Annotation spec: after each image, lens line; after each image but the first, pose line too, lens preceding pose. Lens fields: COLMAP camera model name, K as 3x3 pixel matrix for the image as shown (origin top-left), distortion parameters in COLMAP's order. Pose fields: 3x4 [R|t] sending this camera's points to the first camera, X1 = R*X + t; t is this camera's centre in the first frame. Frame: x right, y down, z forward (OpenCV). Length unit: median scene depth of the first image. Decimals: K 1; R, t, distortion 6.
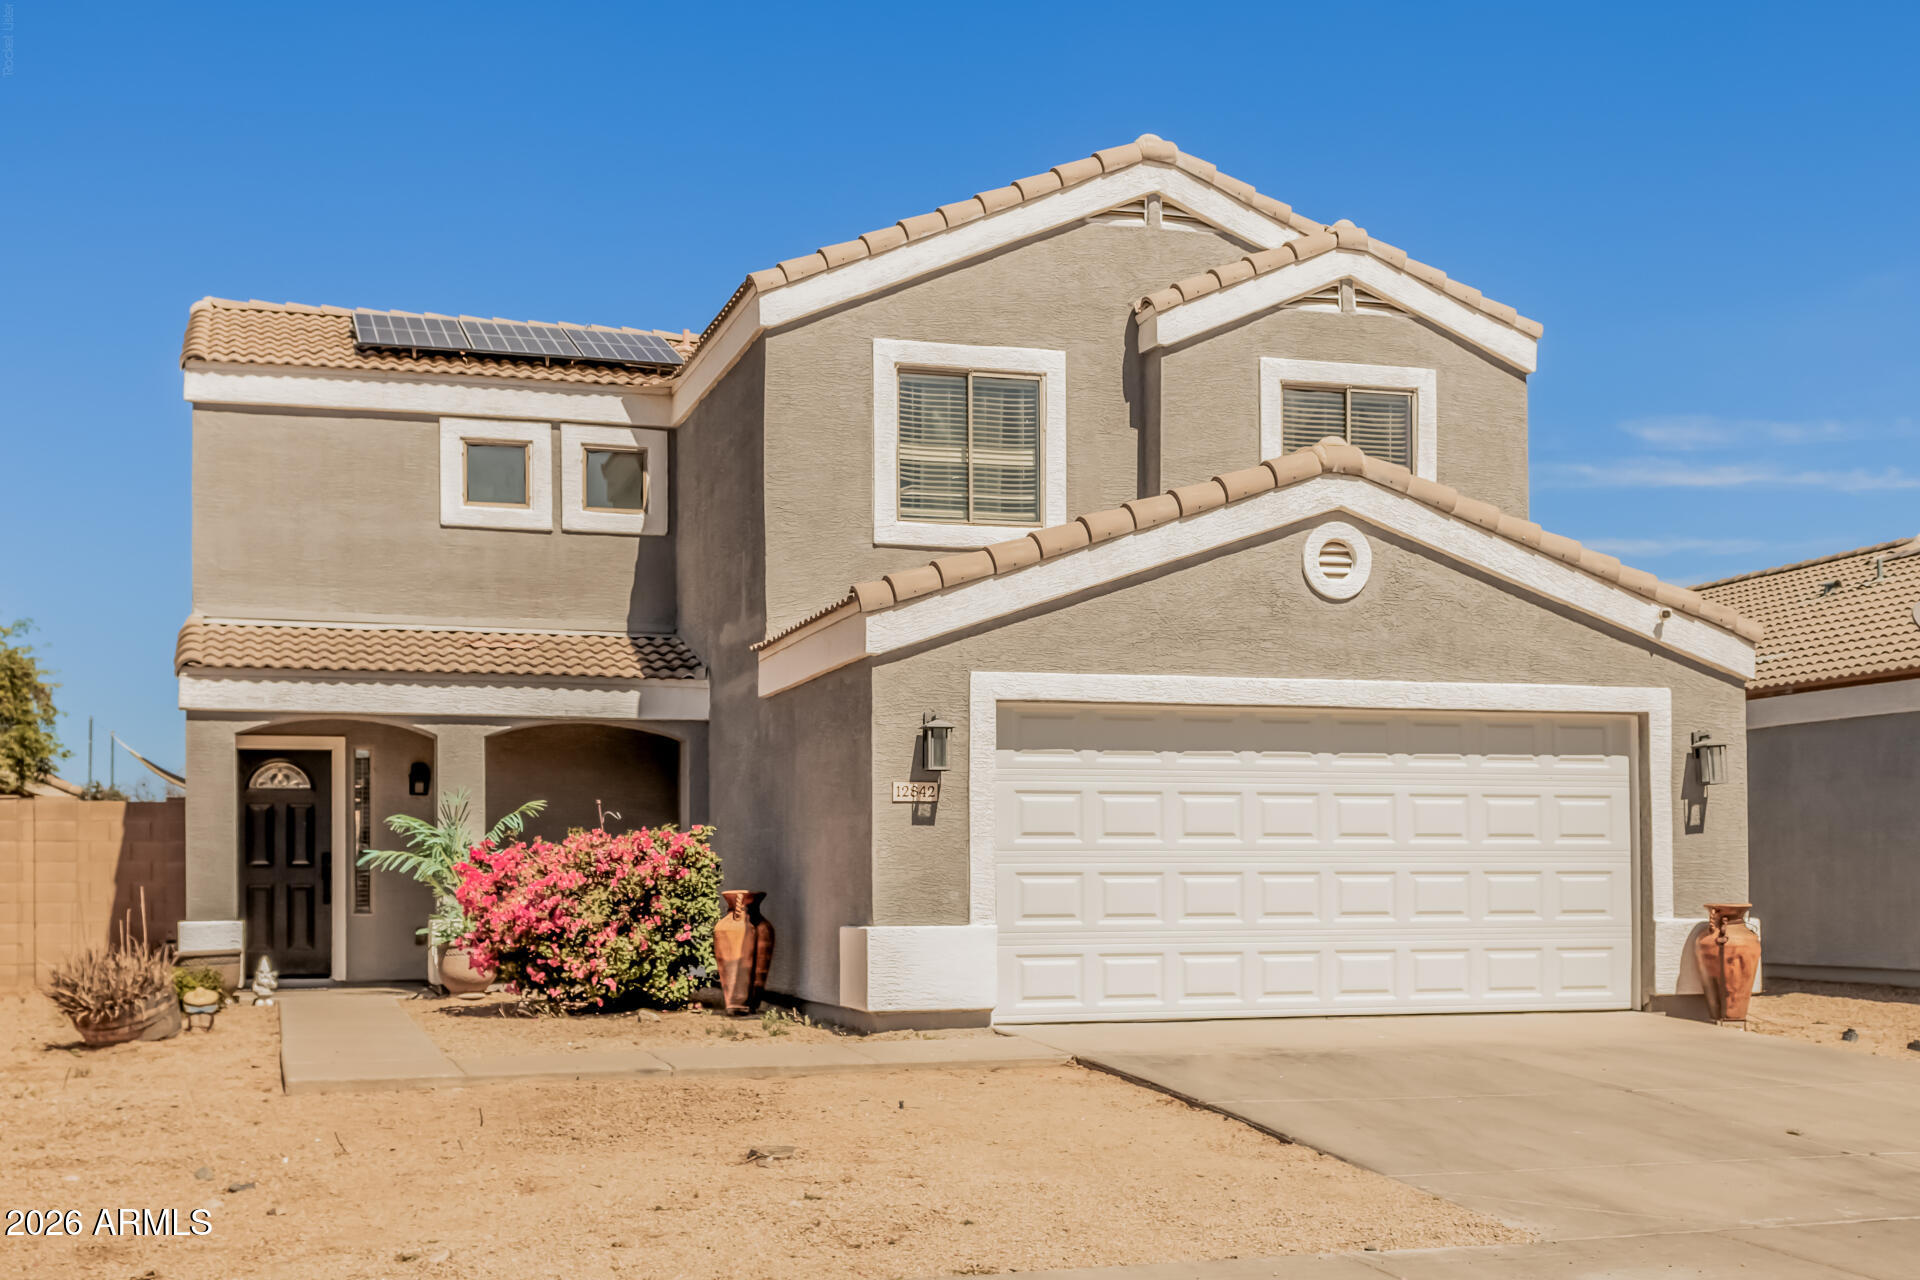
lens RADIAL K [[2260.8, 0, 960.0], [0, 2260.8, 640.0], [0, 0, 1]] dist [0.015544, 0.010998]
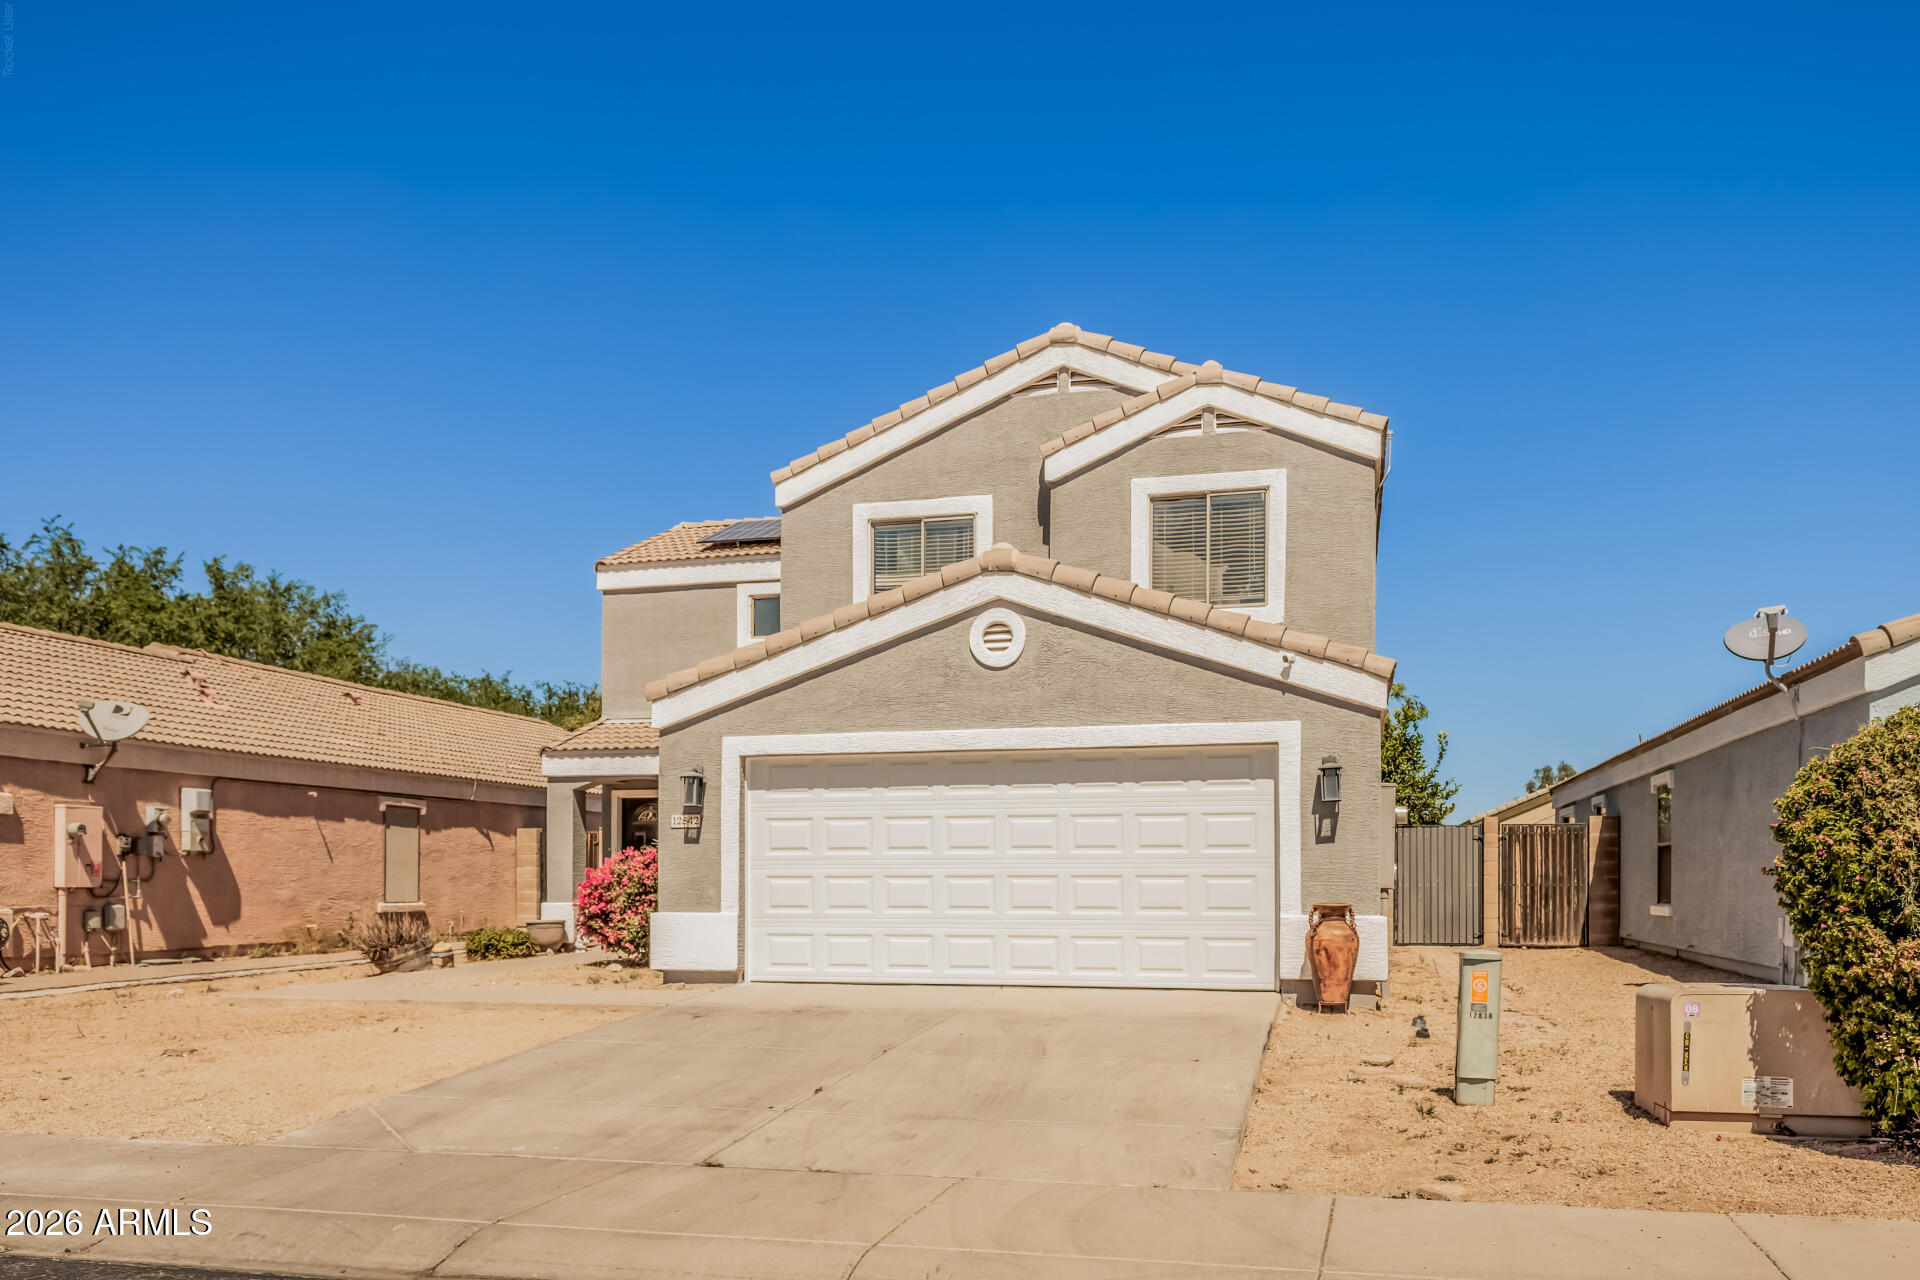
lens RADIAL K [[1540.3, 0, 960.5], [0, 1540.3, 728.1], [0, 0, 1]] dist [0.008574, 0.001331]
pose [[0.842978, -0.049065, -0.535705, 0.595289], [0.054958, 0.998476, -0.004968, 0.019388], [0.535133, -0.025254, 0.844391, 0.225554]]
